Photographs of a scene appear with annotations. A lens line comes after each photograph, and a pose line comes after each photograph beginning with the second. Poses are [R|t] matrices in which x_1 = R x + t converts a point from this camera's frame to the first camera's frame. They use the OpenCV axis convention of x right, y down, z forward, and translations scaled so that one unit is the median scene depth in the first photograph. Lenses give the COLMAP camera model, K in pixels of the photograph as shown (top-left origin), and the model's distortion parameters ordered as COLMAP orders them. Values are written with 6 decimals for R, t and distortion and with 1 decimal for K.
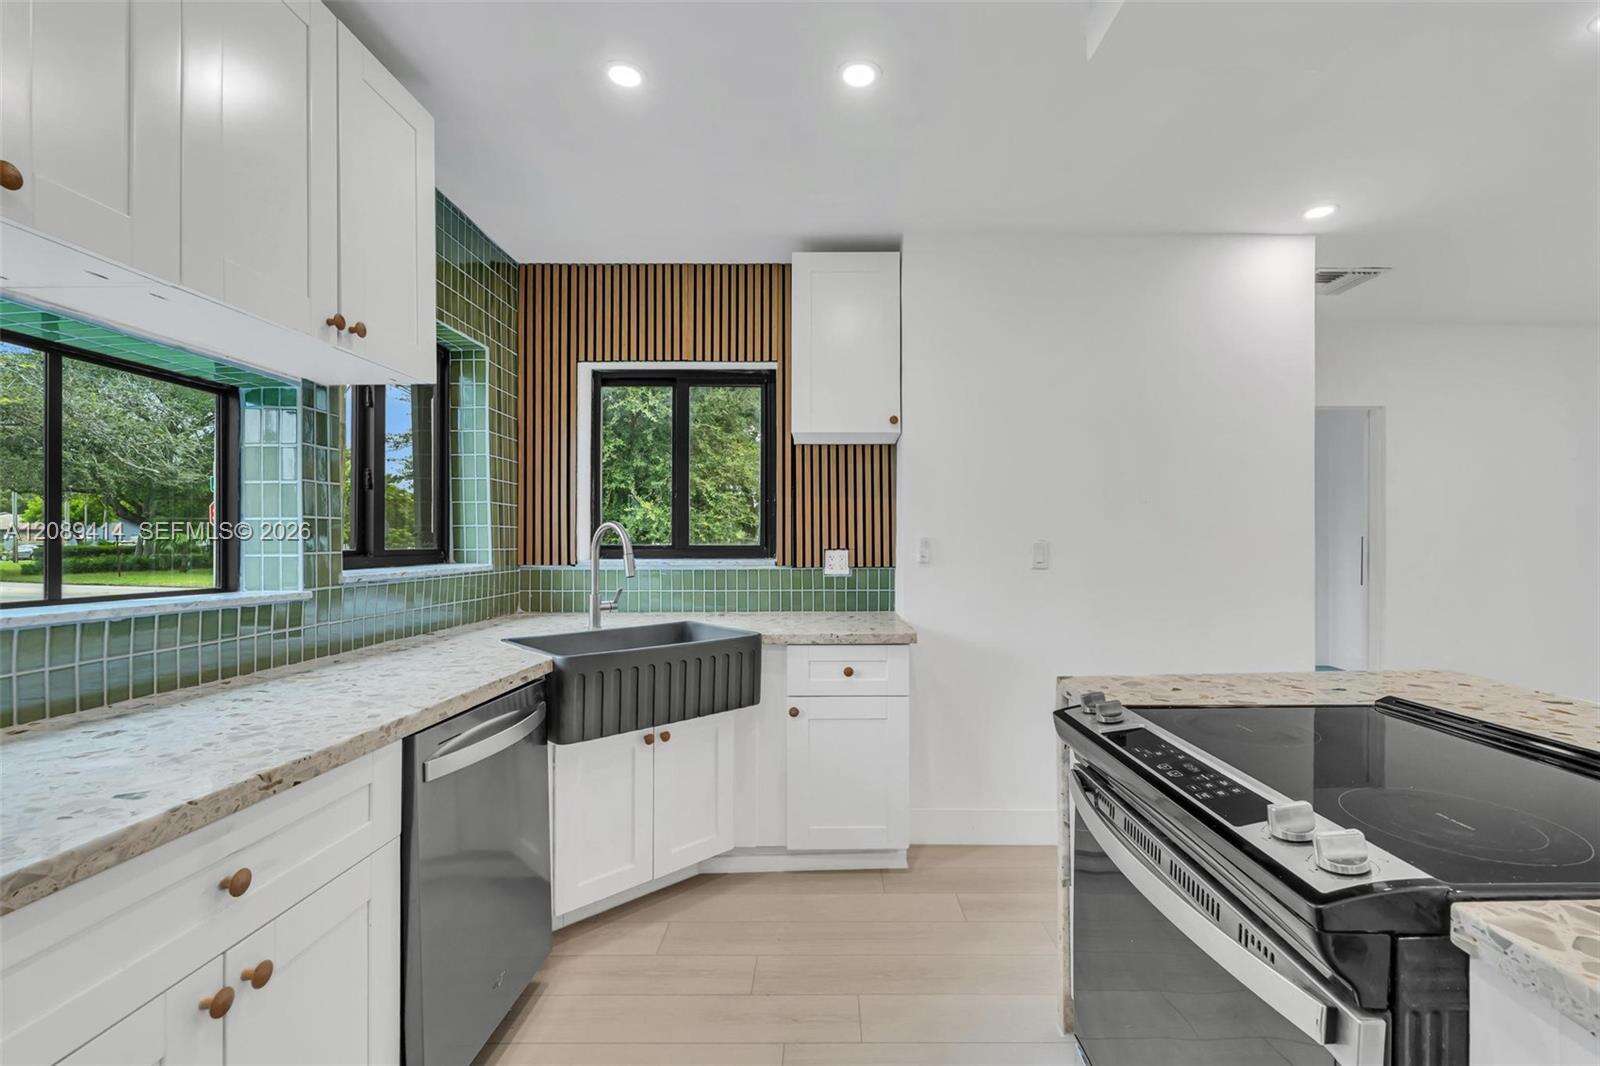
lens RADIAL K [[686.1, 0, 830.3], [0, 686.1, 541.1], [0, 0, 1]] dist [-0.004329, -0.000415]
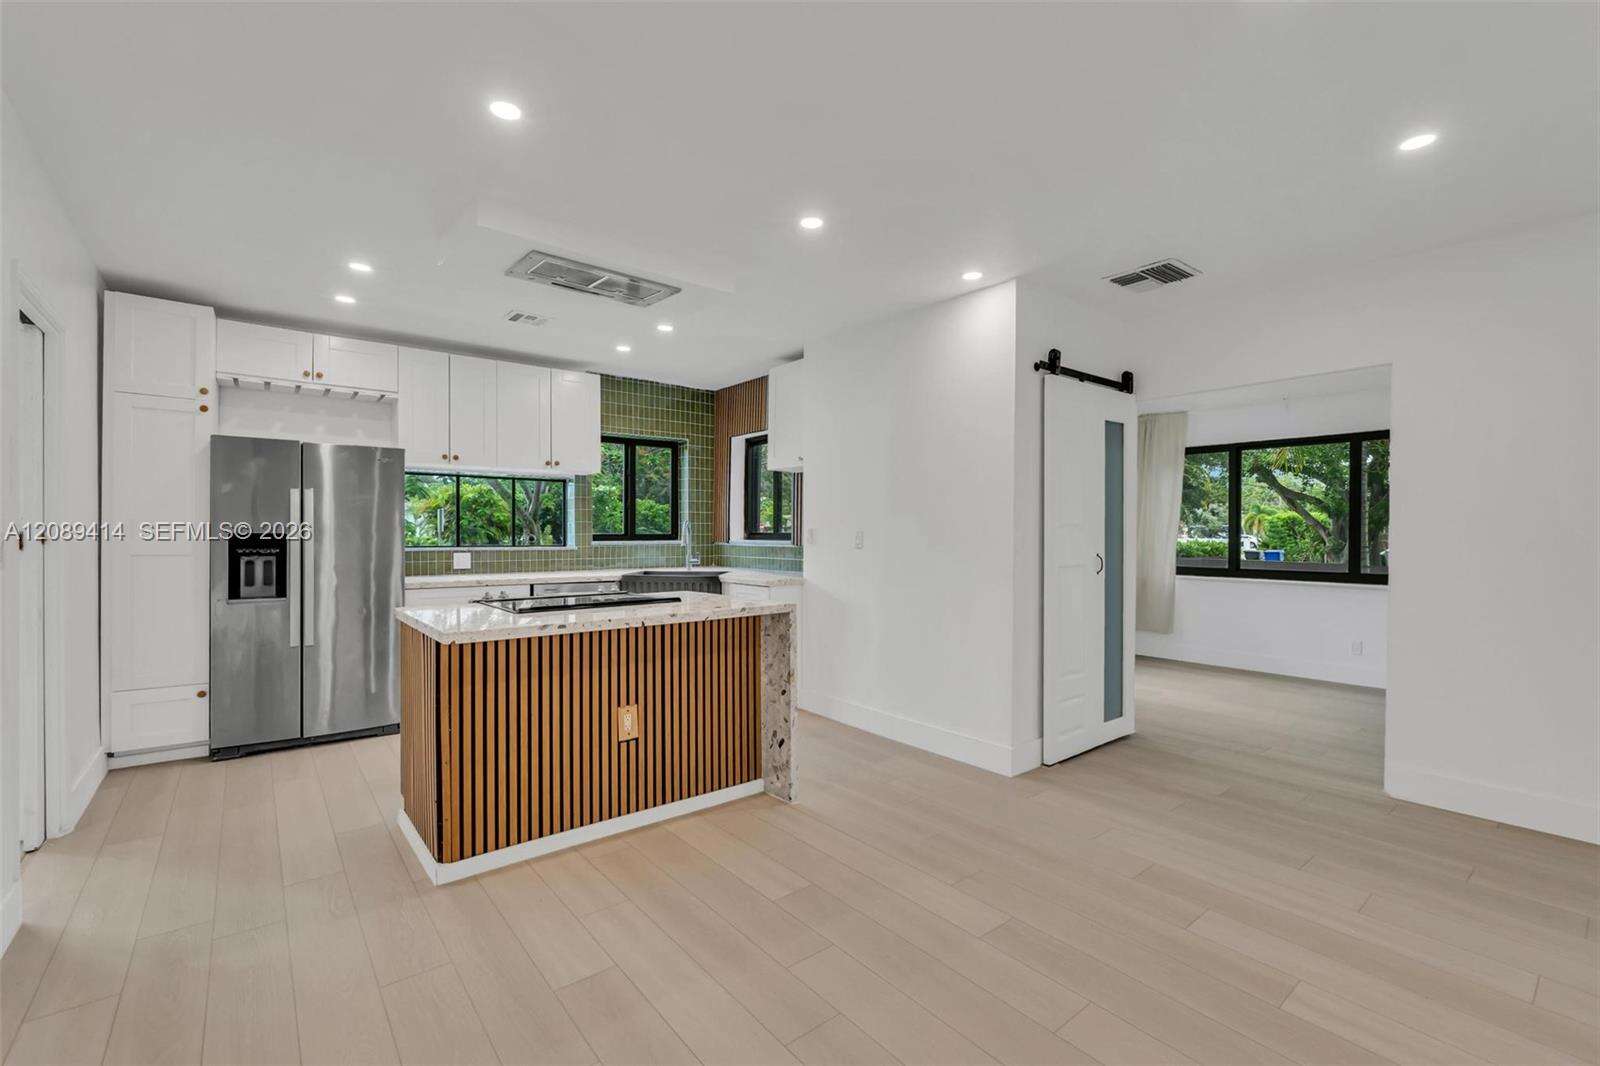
lens RADIAL K [[686.1, 0, 800.9], [0, 686.1, 538.4], [0, 0, 1]] dist [-0.004329, -0.000415]
pose [[0.622017, 0.008917, -0.782953, 1.408728], [-0.001356, 0.999946, 0.010311, 0.003265], [0.783003, -0.005352, 0.621996, -0.054727]]
